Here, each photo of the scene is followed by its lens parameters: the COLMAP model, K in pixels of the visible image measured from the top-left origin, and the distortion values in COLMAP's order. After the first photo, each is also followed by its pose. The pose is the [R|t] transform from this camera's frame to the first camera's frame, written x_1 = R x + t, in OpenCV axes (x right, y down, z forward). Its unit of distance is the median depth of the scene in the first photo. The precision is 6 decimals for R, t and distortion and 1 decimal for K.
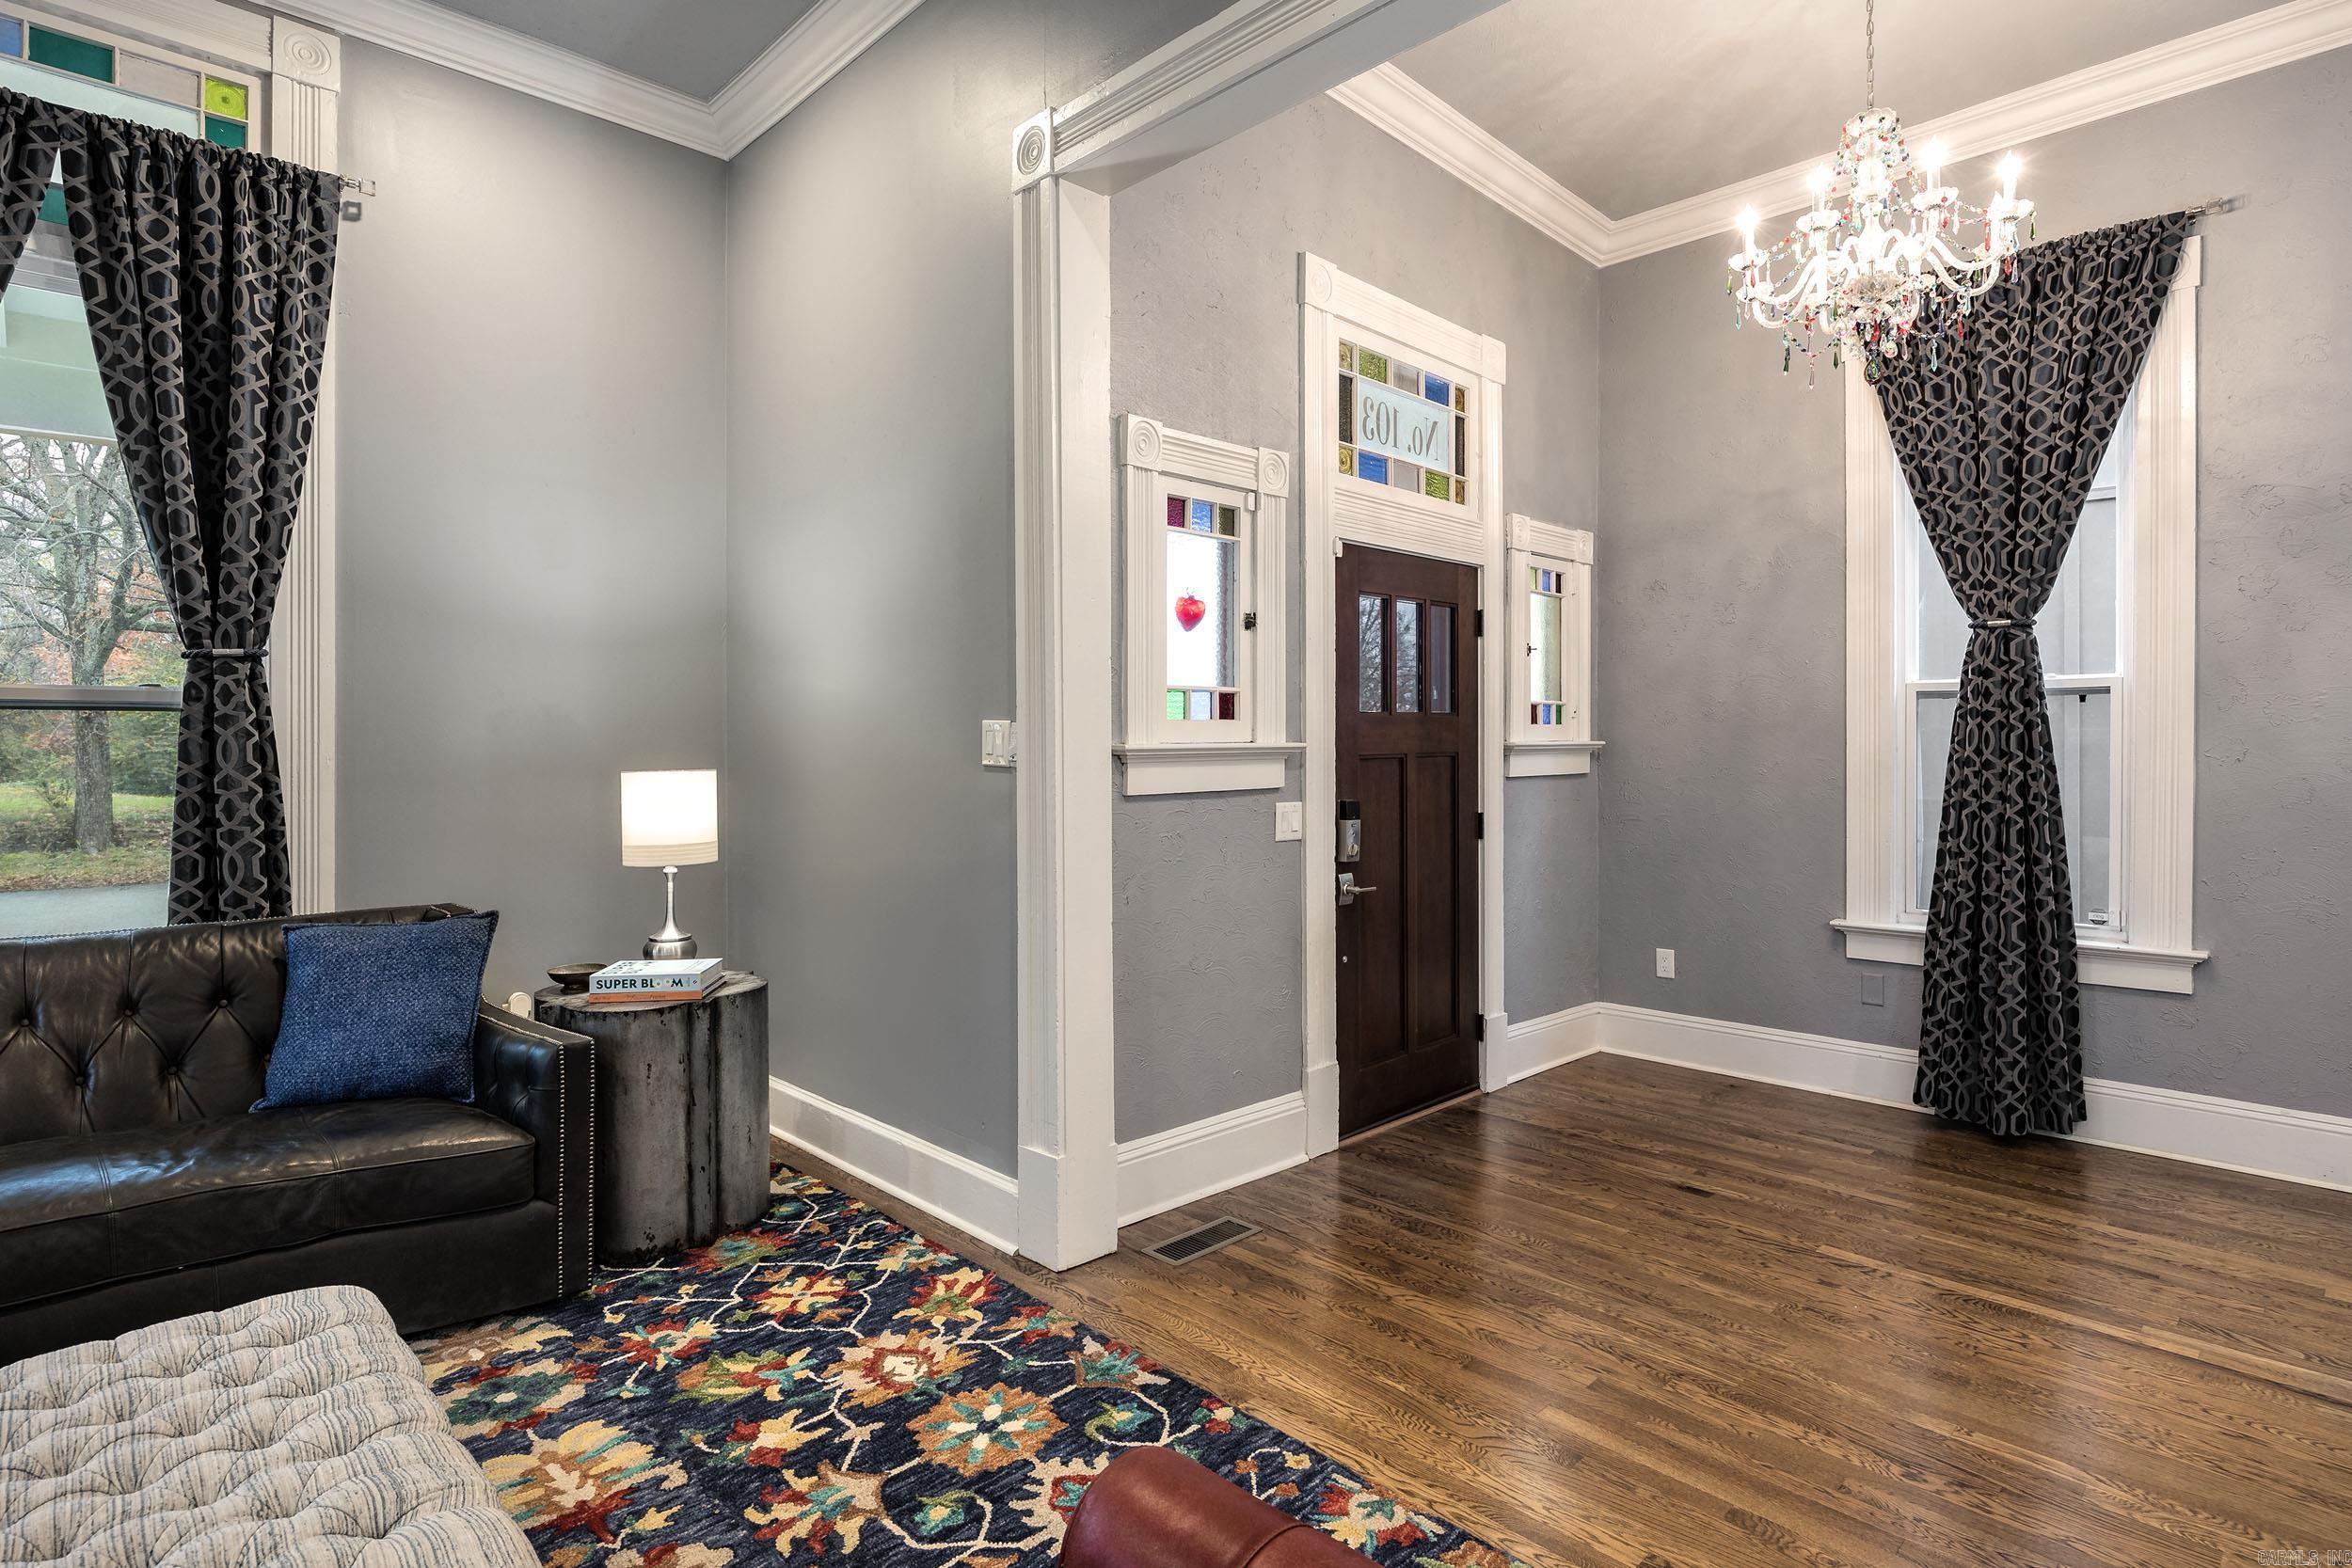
lens RADIAL K [[1184.0, 0, 1181.0], [0, 1184.0, 745.4], [0, 0, 1]] dist [-0.011534, -0.000457]
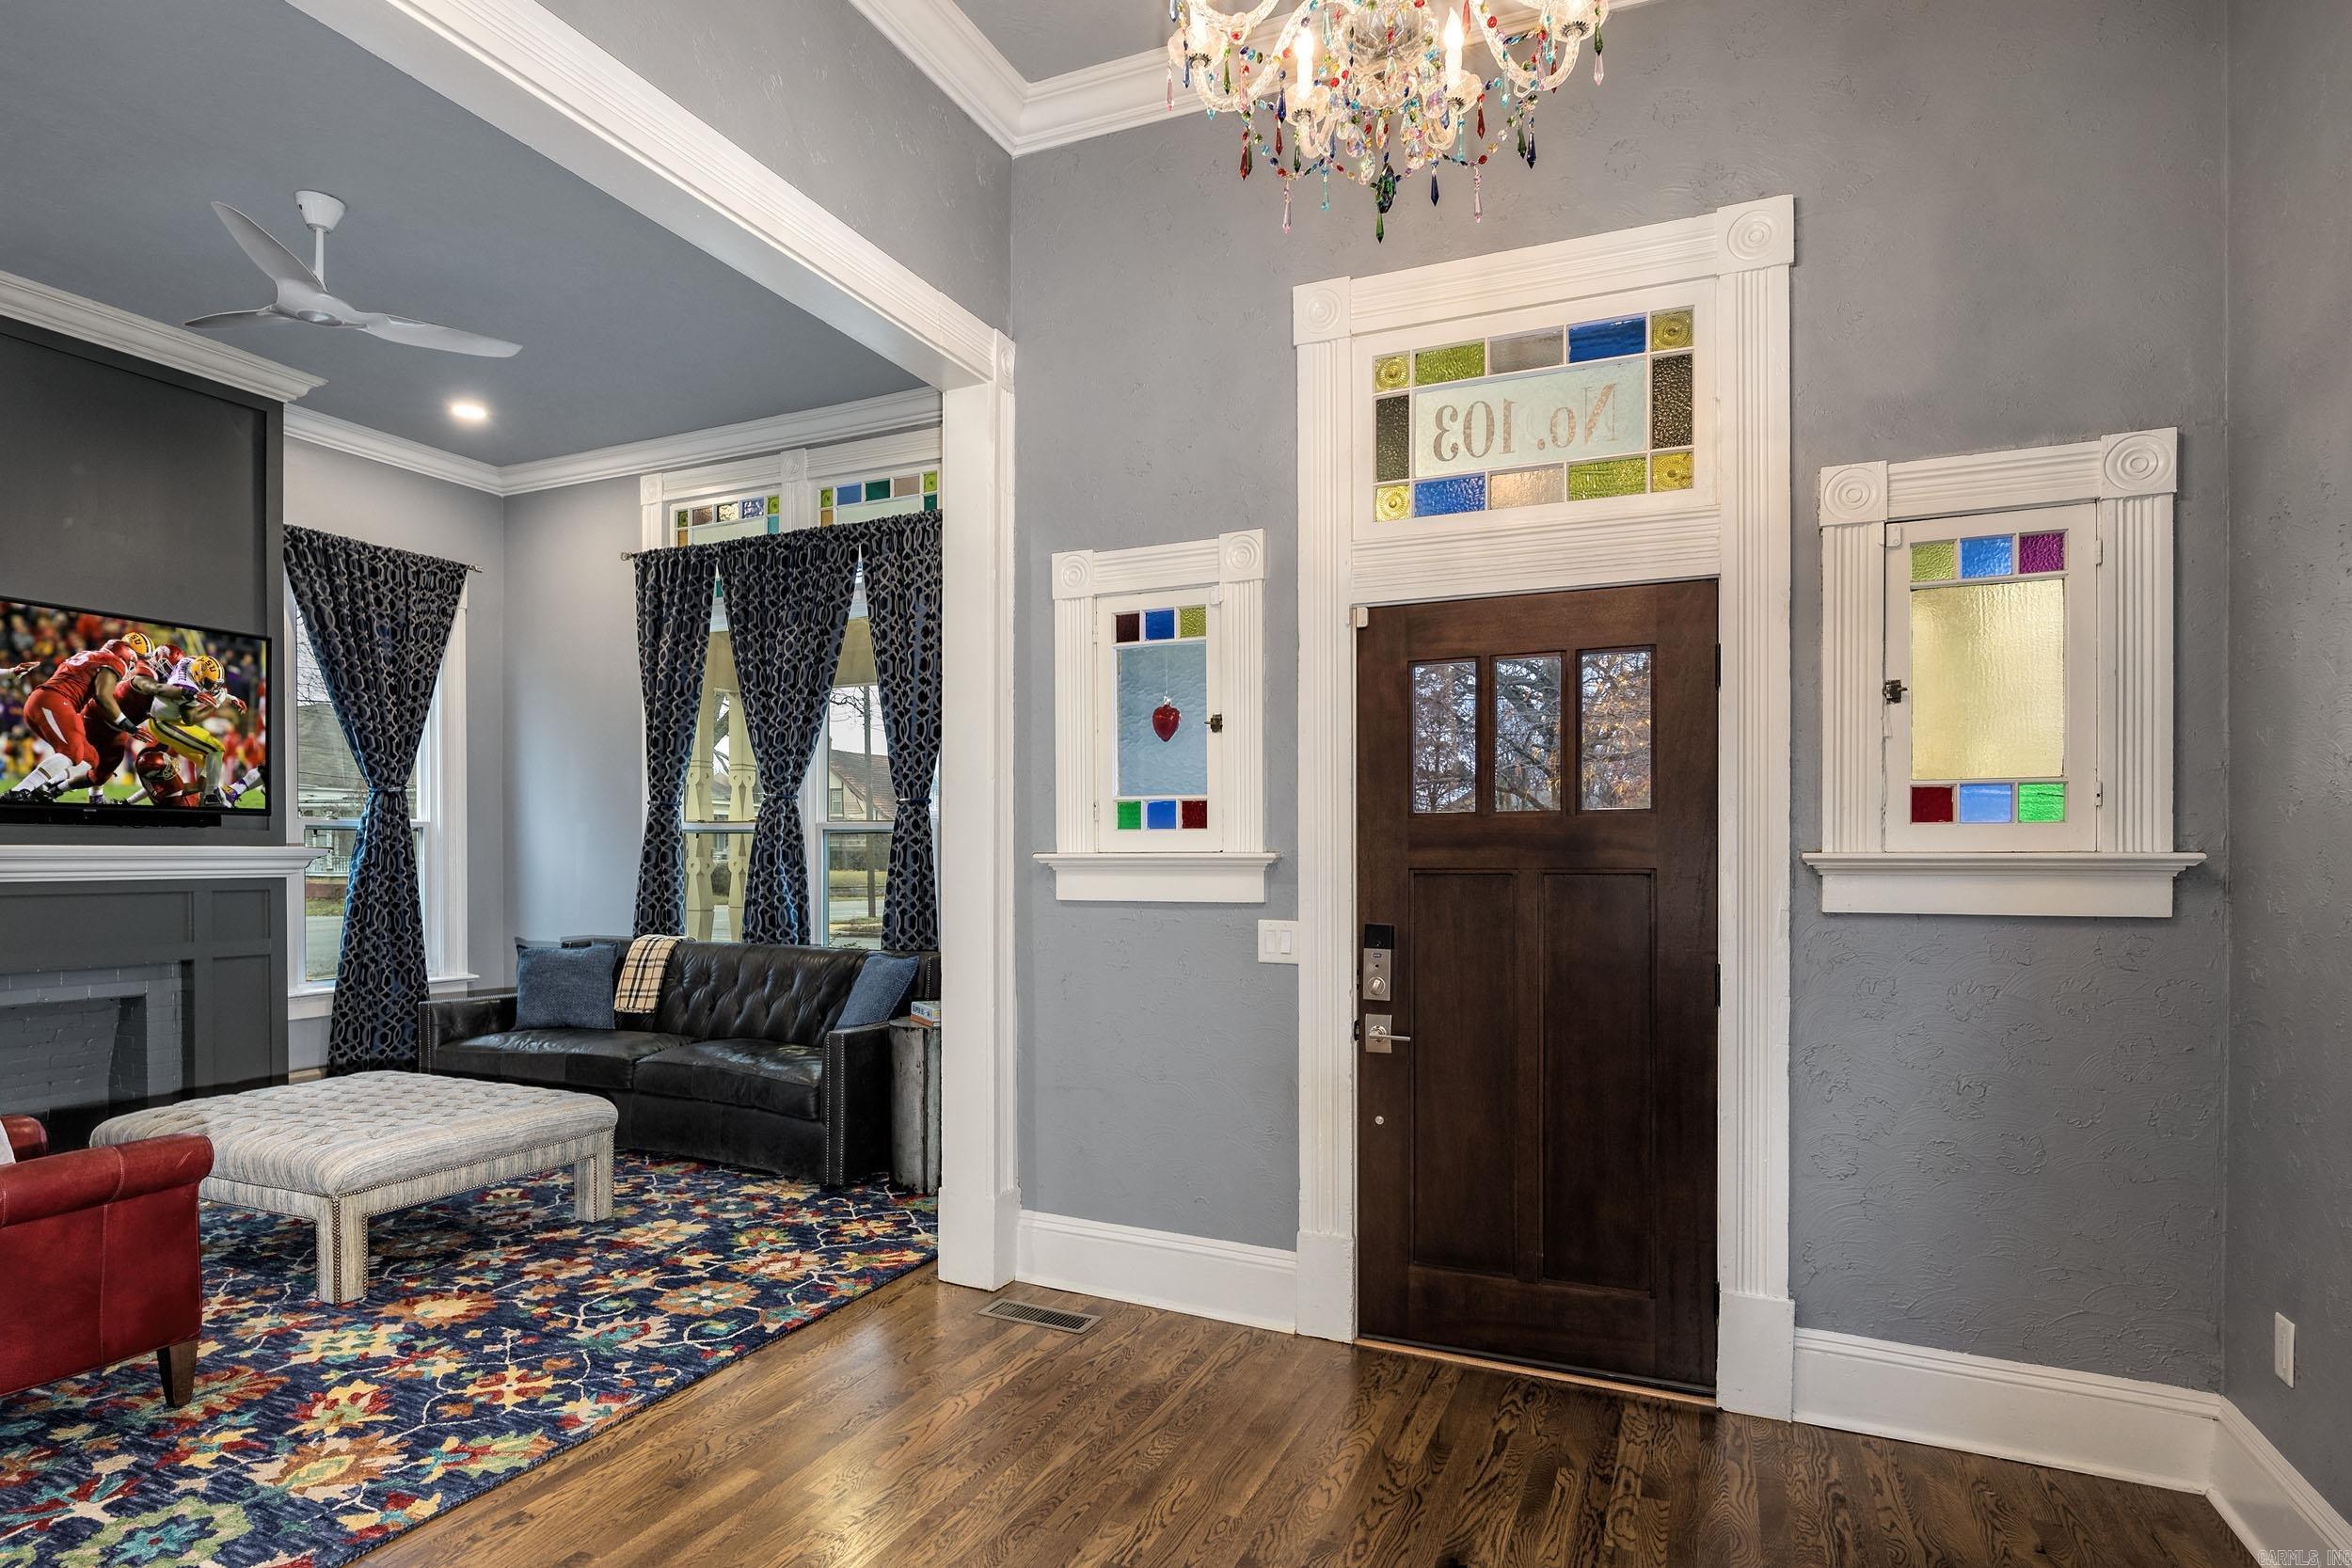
lens RADIAL K [[1239.7, 0, 1148.1], [0, 1239.7, 863.5], [0, 0, 1]] dist [-0.012300, 0.000574]
pose [[0.358366, 0.009282, -0.933535, 1.016962], [-0.004659, 0.999956, 0.008154, -0.001735], [0.933569, 0.001428, 0.358394, 0.635587]]
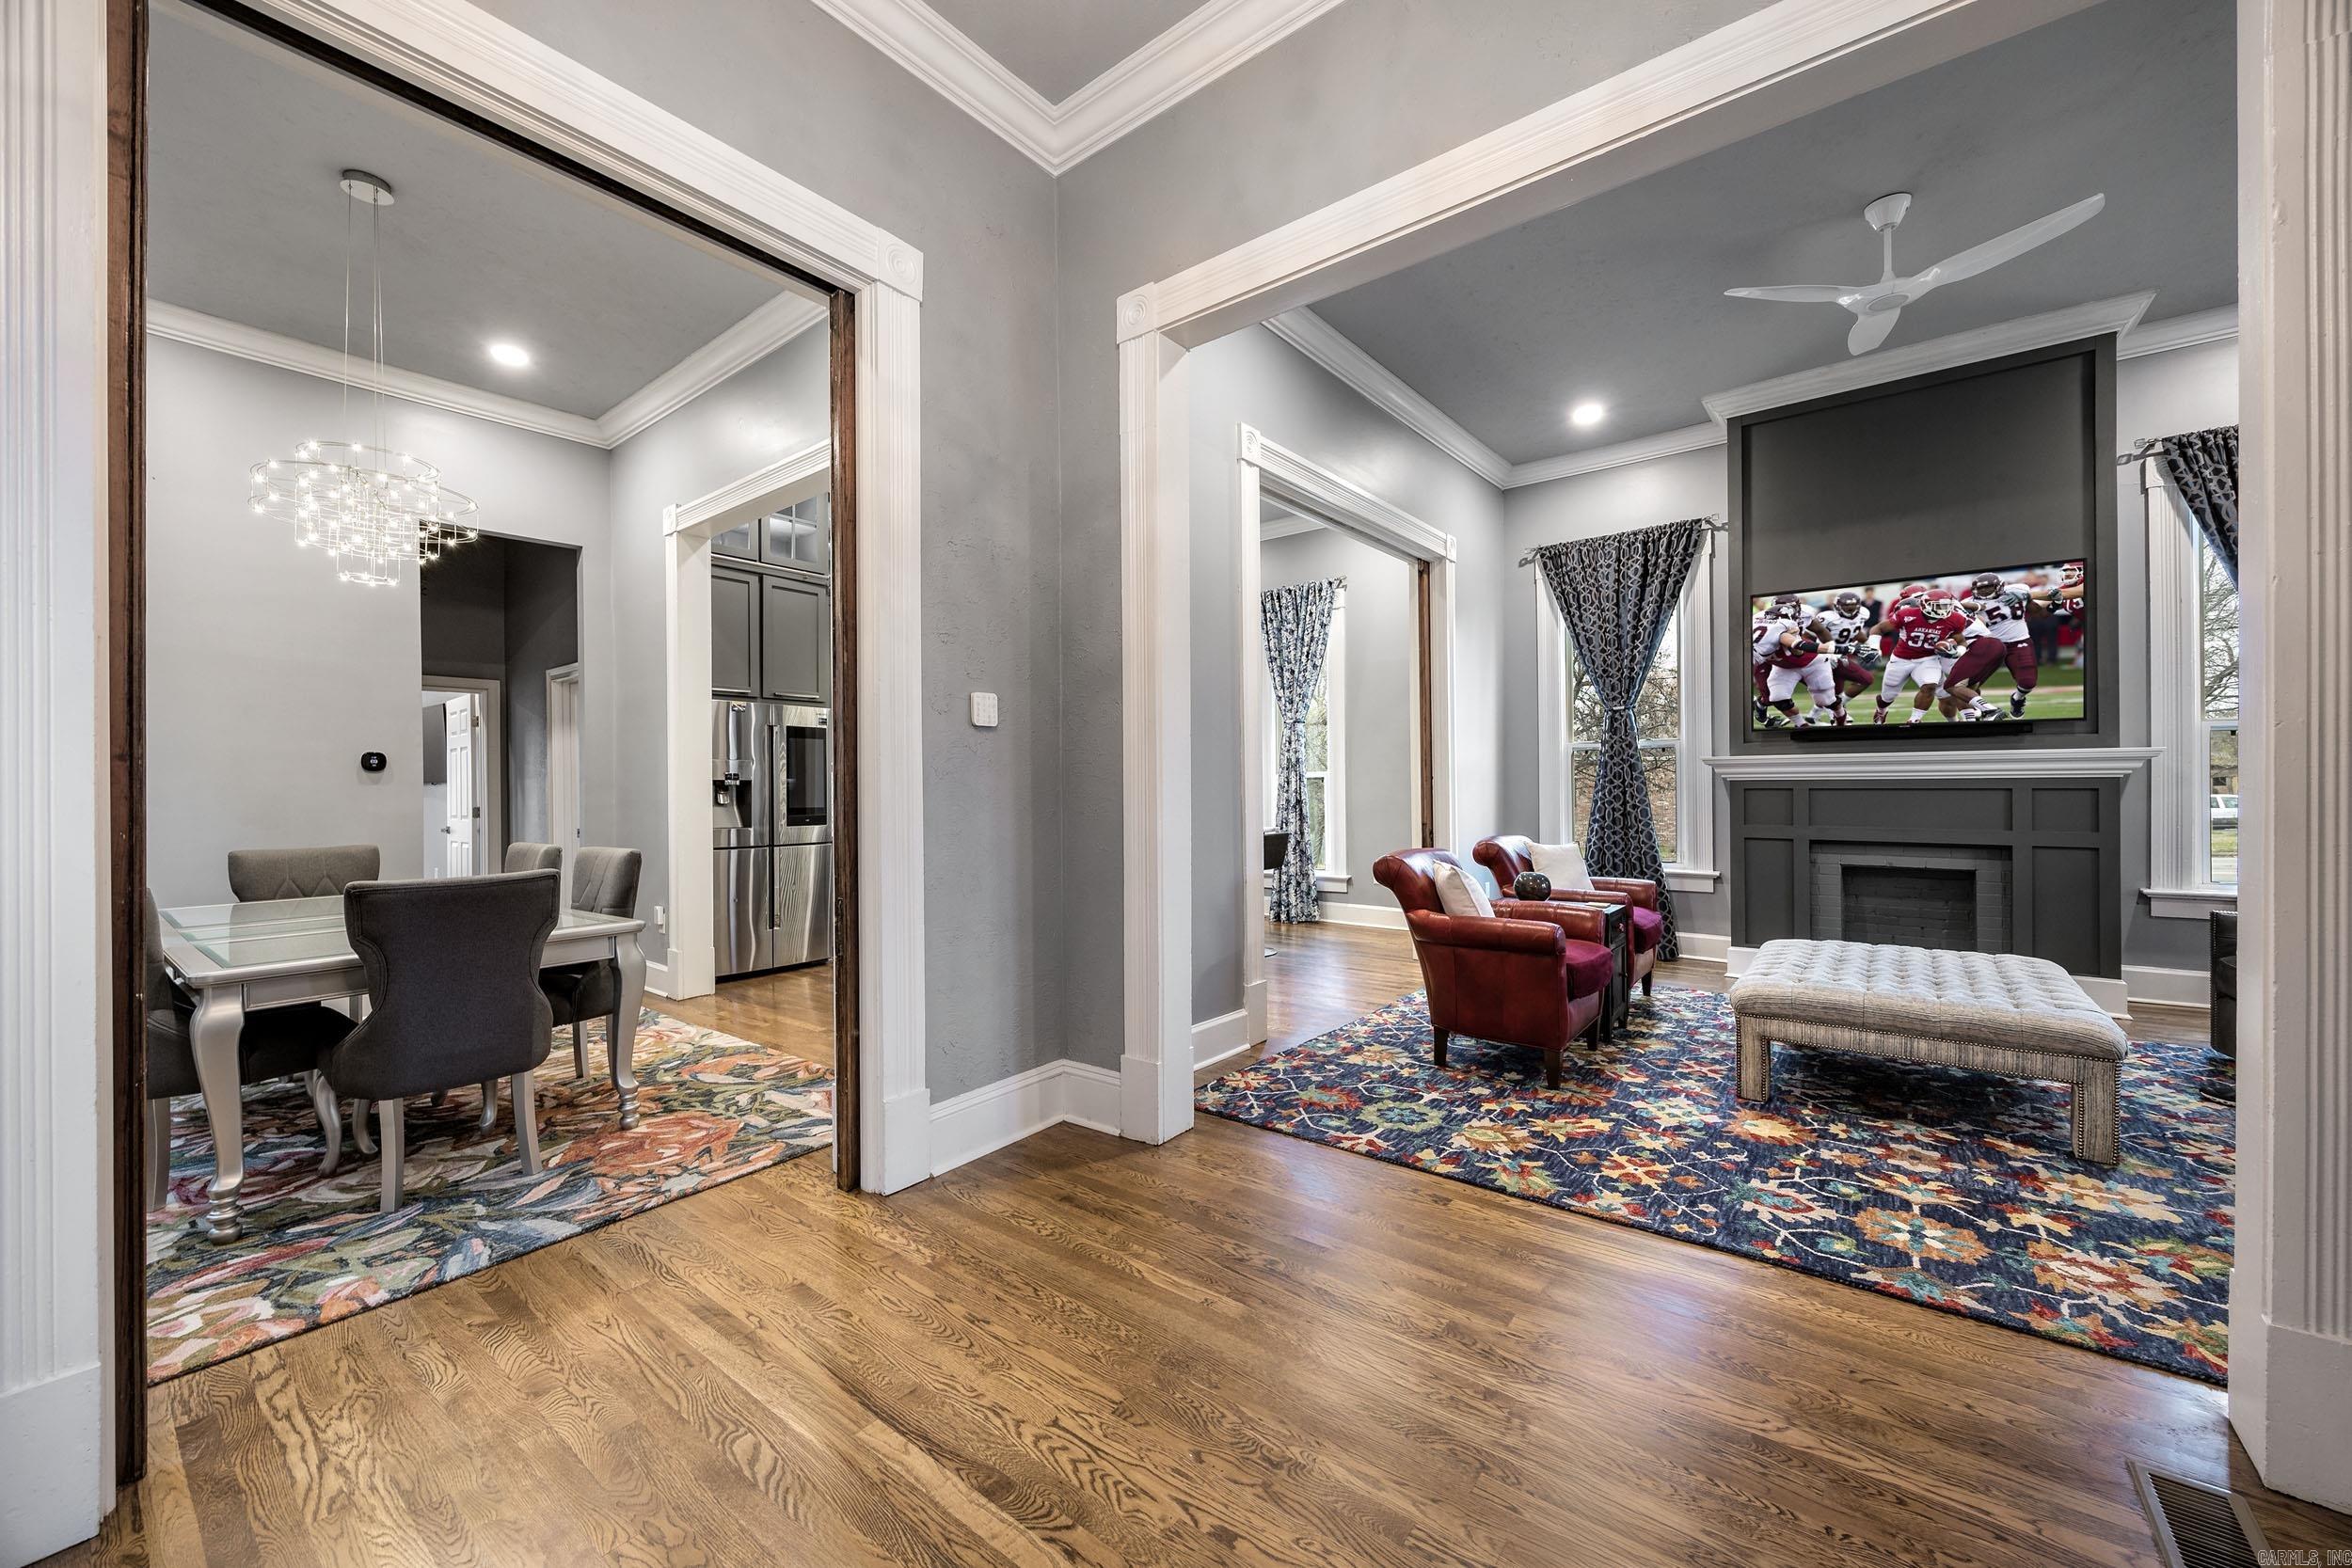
lens RADIAL K [[892.9, 0, 1167.7], [0, 892.9, 785.3], [0, 0, 1]] dist [-0.000038, -0.000461]
pose [[-0.992175, 0.010719, -0.124391, 0.545024], [0.010326, 0.999939, 0.003805, 0.028745], [0.124424, 0.002490, -0.992226, 1.271119]]
